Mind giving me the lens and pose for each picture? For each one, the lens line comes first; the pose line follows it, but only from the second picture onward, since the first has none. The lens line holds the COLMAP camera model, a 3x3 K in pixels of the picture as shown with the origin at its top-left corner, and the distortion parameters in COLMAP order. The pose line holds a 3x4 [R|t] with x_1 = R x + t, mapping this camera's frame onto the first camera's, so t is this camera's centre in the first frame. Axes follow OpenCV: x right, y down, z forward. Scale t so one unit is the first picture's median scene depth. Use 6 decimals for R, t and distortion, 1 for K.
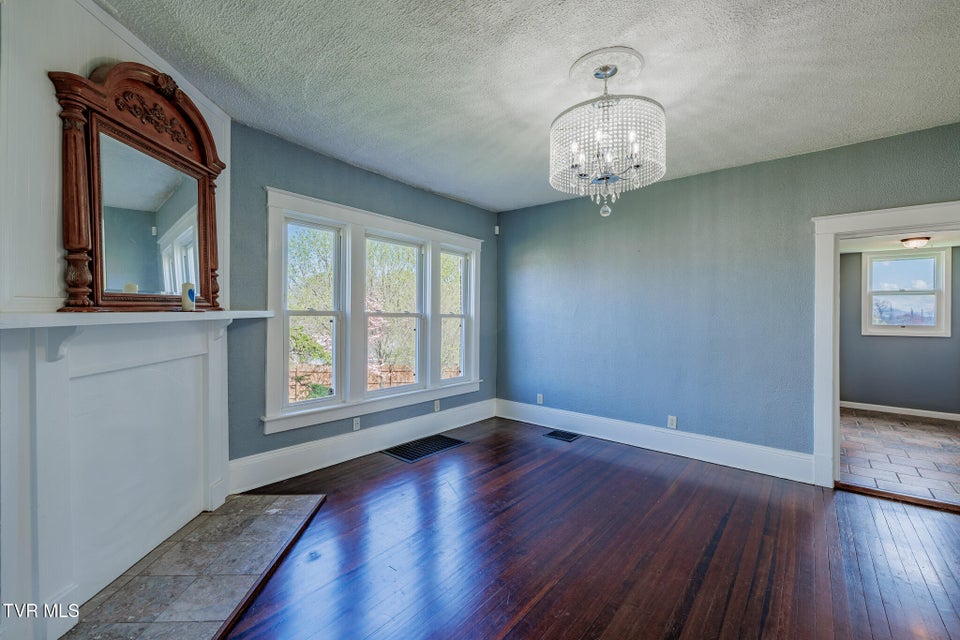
lens RADIAL K [[404.0, 0, 477.6], [0, 404.0, 318.1], [0, 0, 1]] dist [-0.000151, 0.000096]
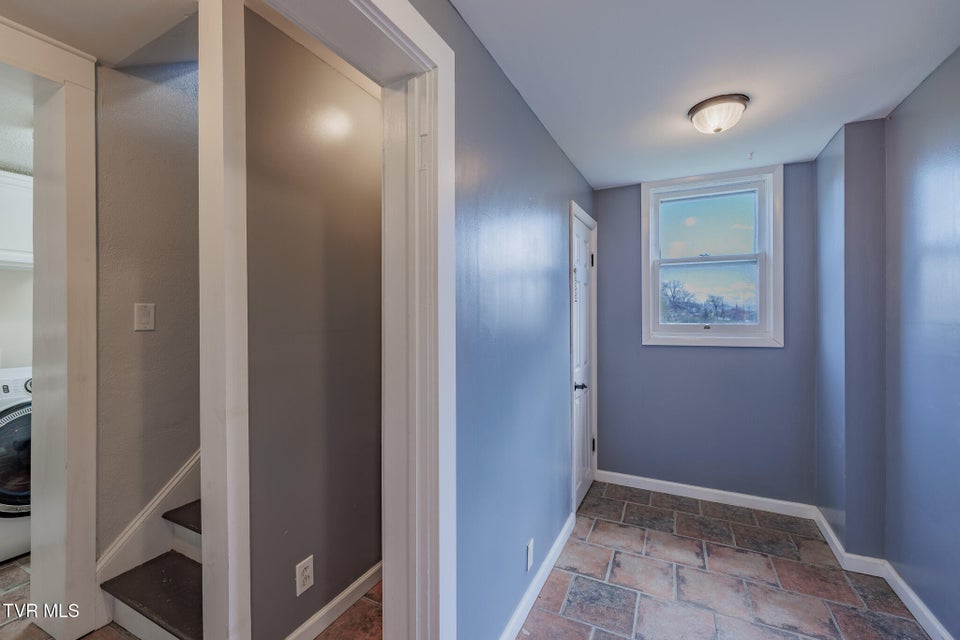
lens RADIAL K [[404.0, 0, 471.9], [0, 404.0, 317.5], [0, 0, 1]] dist [-0.000151, 0.000096]
pose [[0.971025, -0.015074, 0.238503, 0.644220], [0.014475, 0.999886, 0.004262, 0.001446], [-0.238541, -0.000686, 0.971132, 0.576252]]
